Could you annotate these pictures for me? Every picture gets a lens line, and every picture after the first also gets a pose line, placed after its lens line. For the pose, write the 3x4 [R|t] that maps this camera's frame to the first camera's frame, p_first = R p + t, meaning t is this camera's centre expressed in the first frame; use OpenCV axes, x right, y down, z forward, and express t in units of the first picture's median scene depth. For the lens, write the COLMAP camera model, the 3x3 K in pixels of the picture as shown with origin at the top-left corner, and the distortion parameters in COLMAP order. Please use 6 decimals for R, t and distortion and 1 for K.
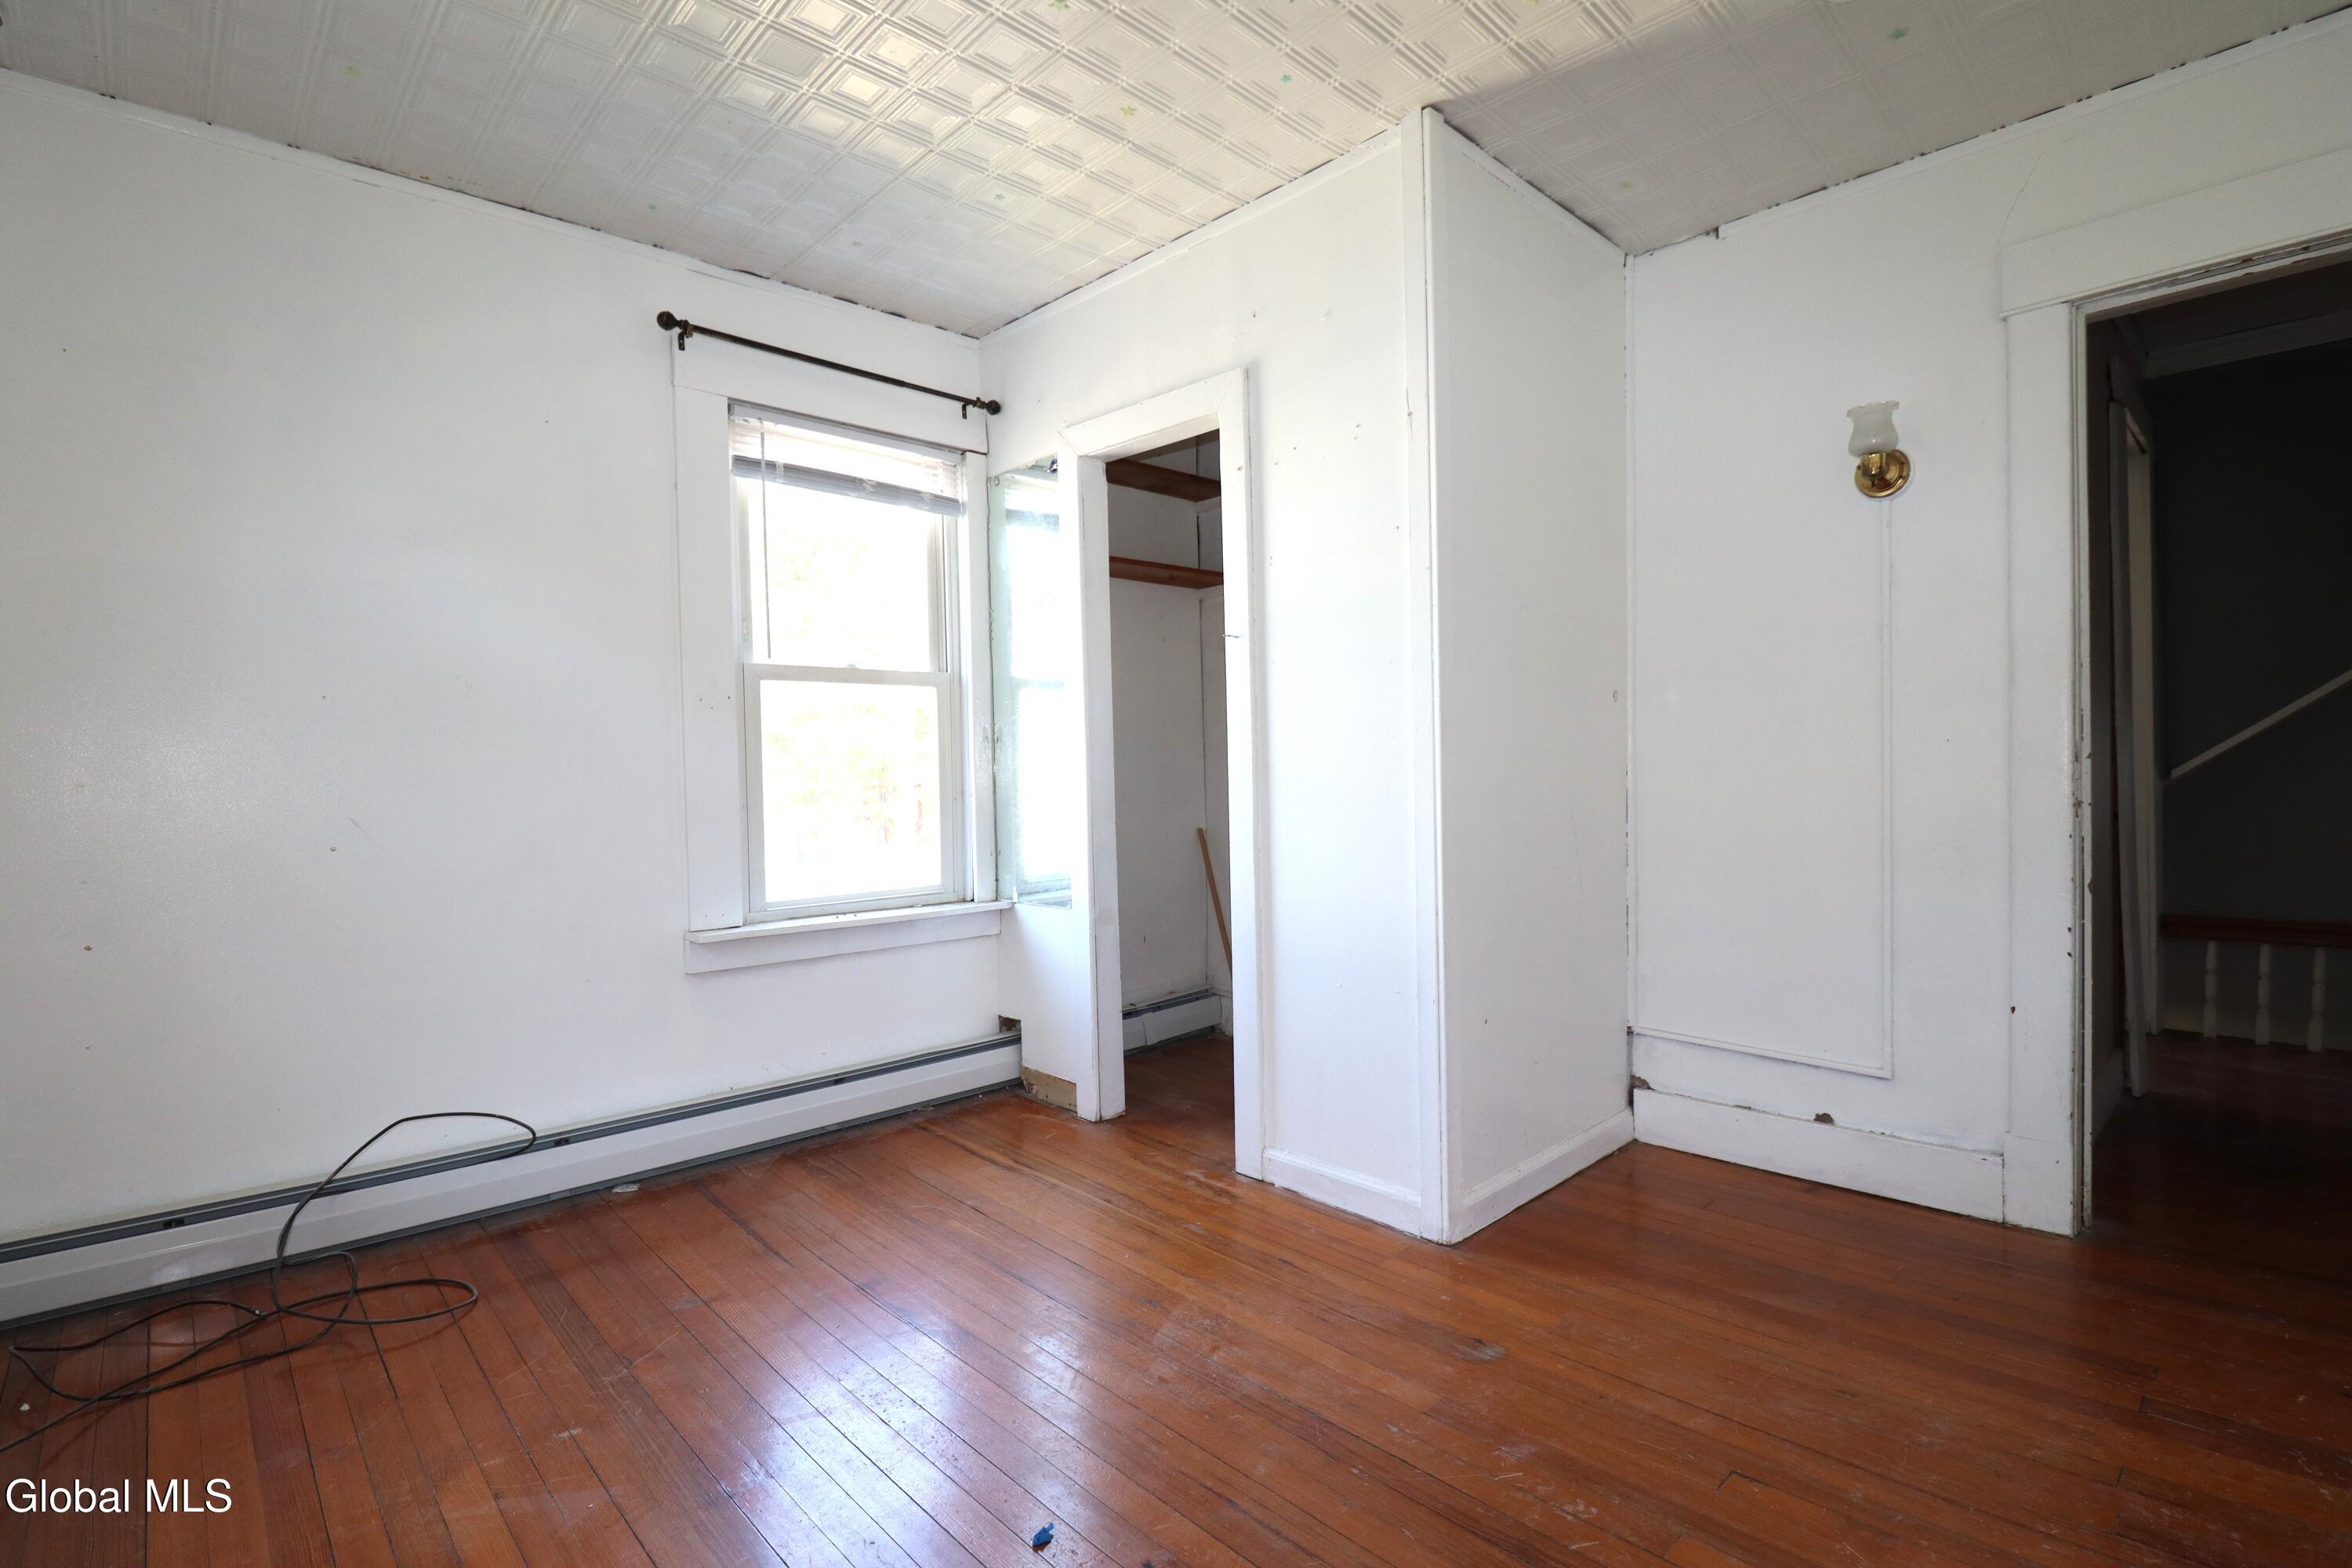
lens RADIAL K [[1087.5, 0, 1172.5], [0, 1087.5, 787.1], [0, 0, 1]] dist [0.001451, -0.013413]
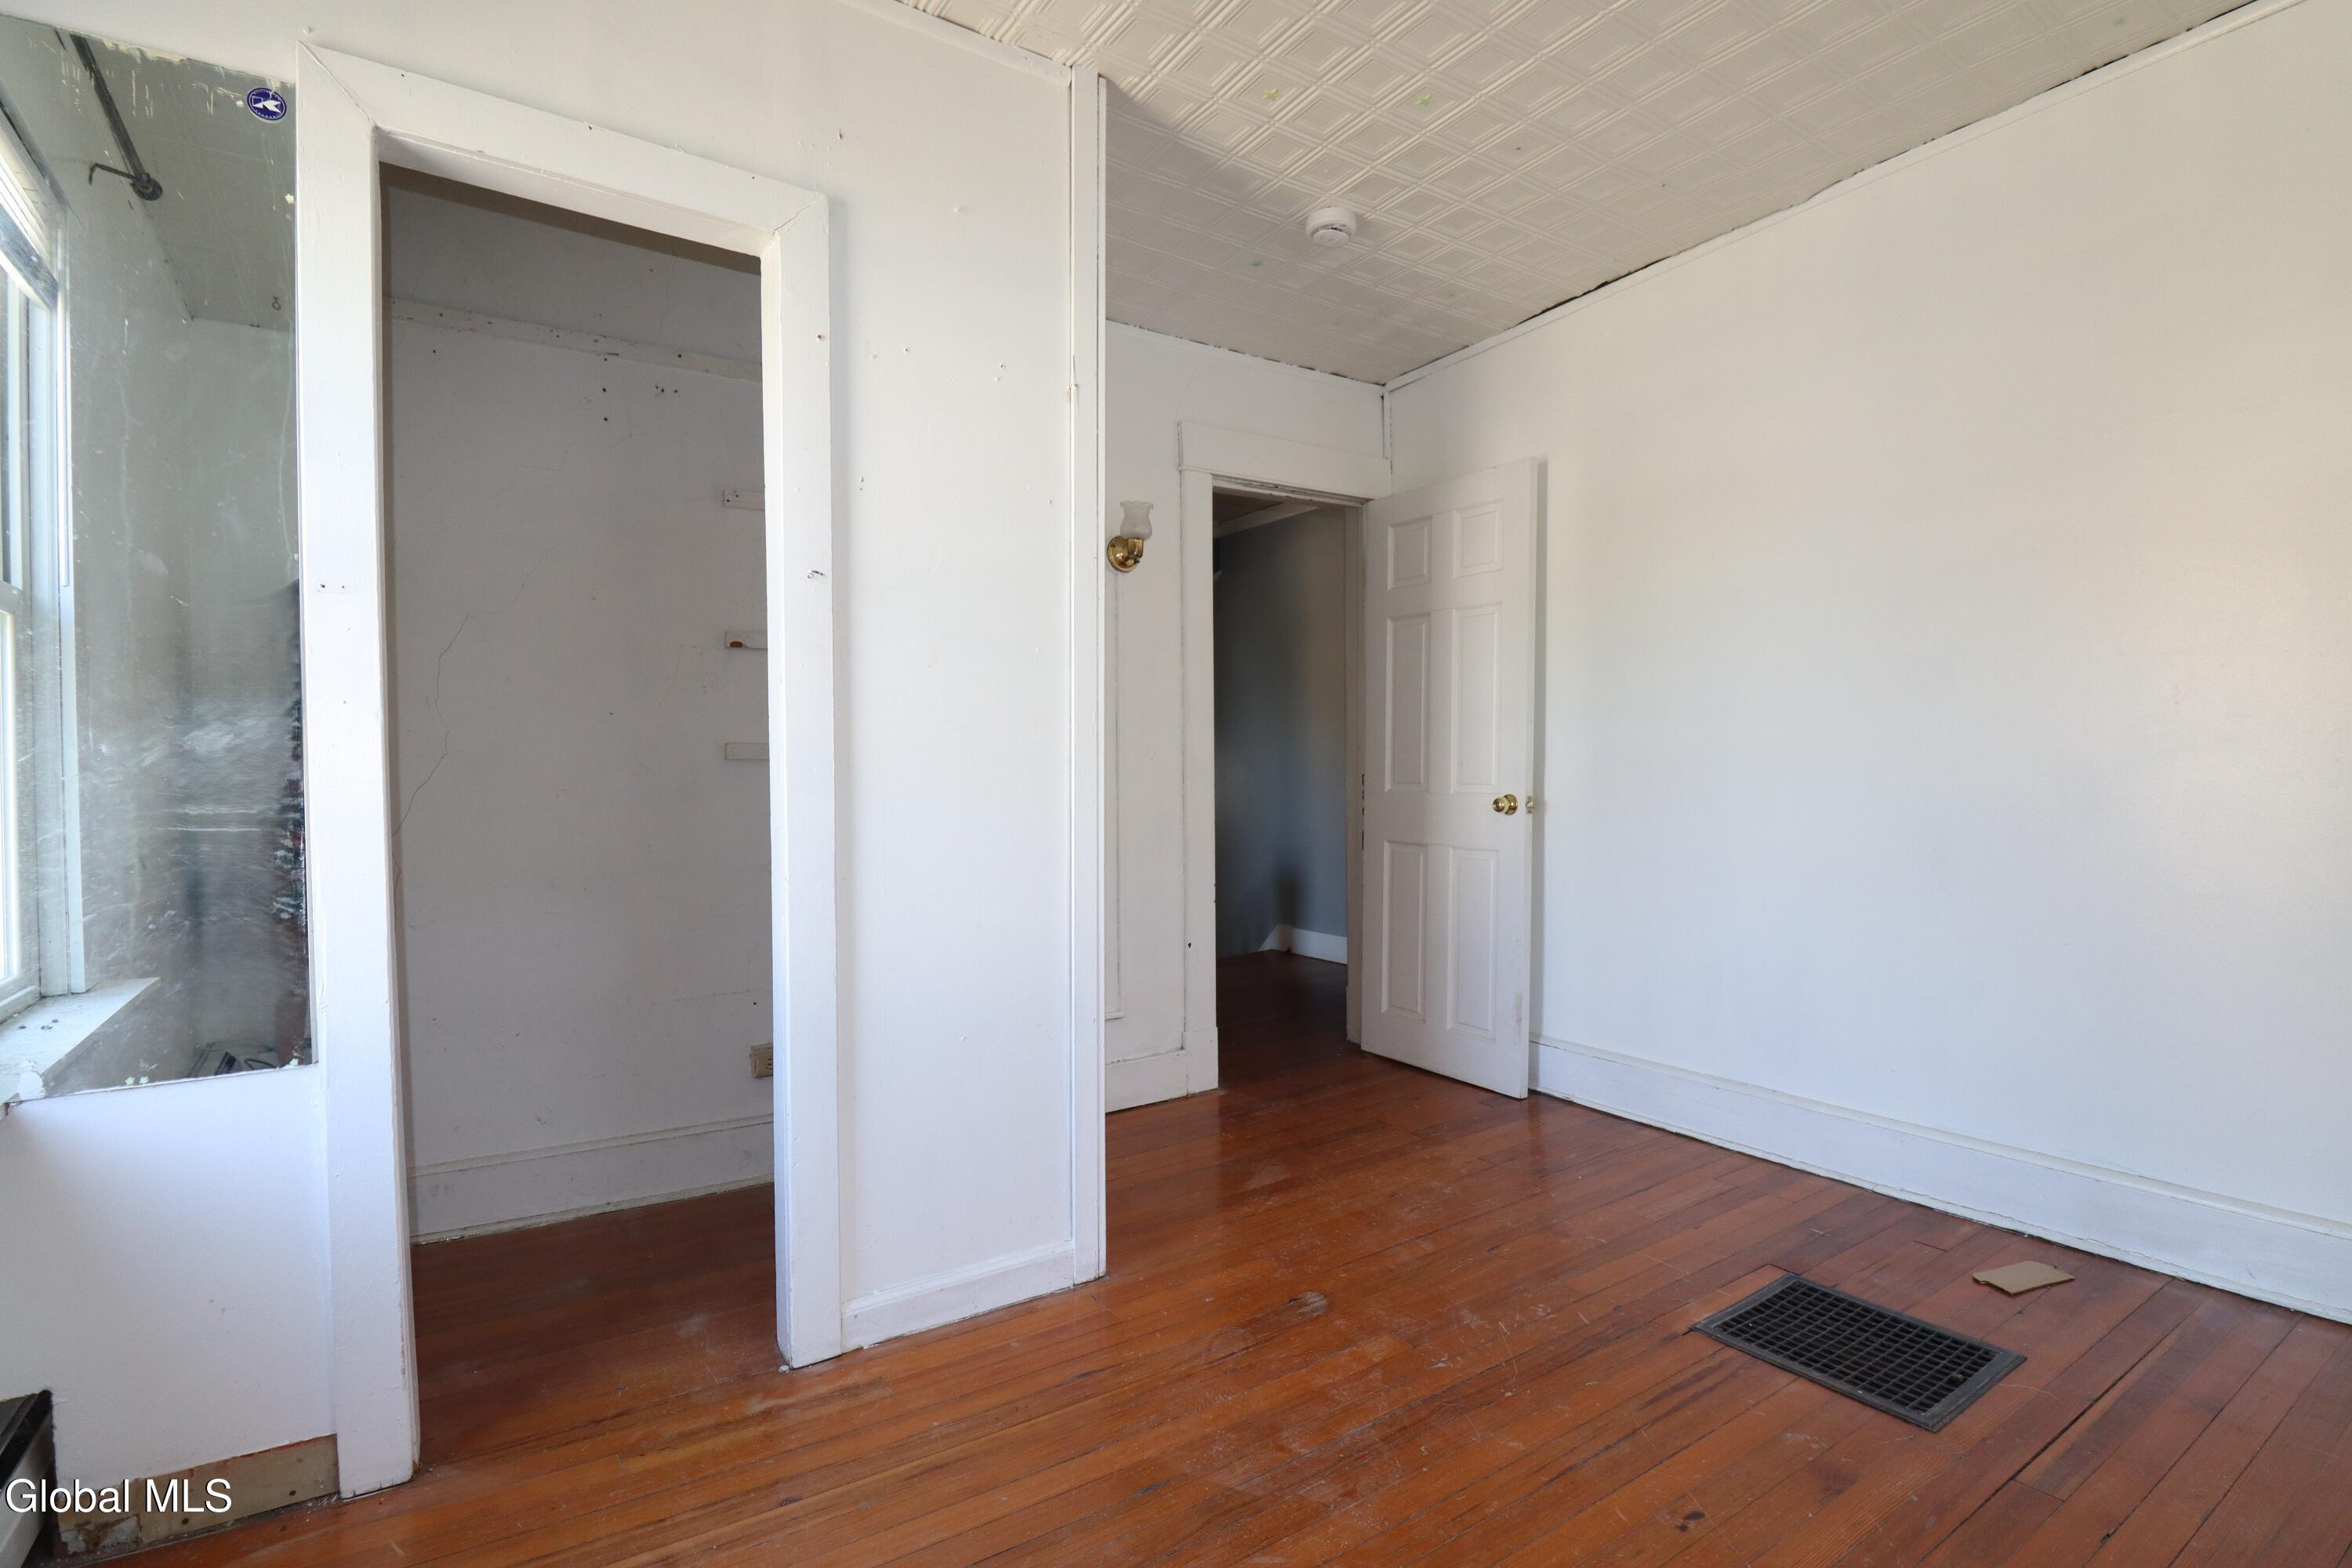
lens RADIAL K [[1095.2, 0, 1188.7], [0, 1095.2, 775.9], [0, 0, 1]] dist [-0.016736, -0.000252]
pose [[0.157407, 0.014381, 0.987429, -0.597792], [0.015989, 0.999726, -0.017109, 0.004070], [-0.987404, 0.018481, 0.157134, 0.678801]]
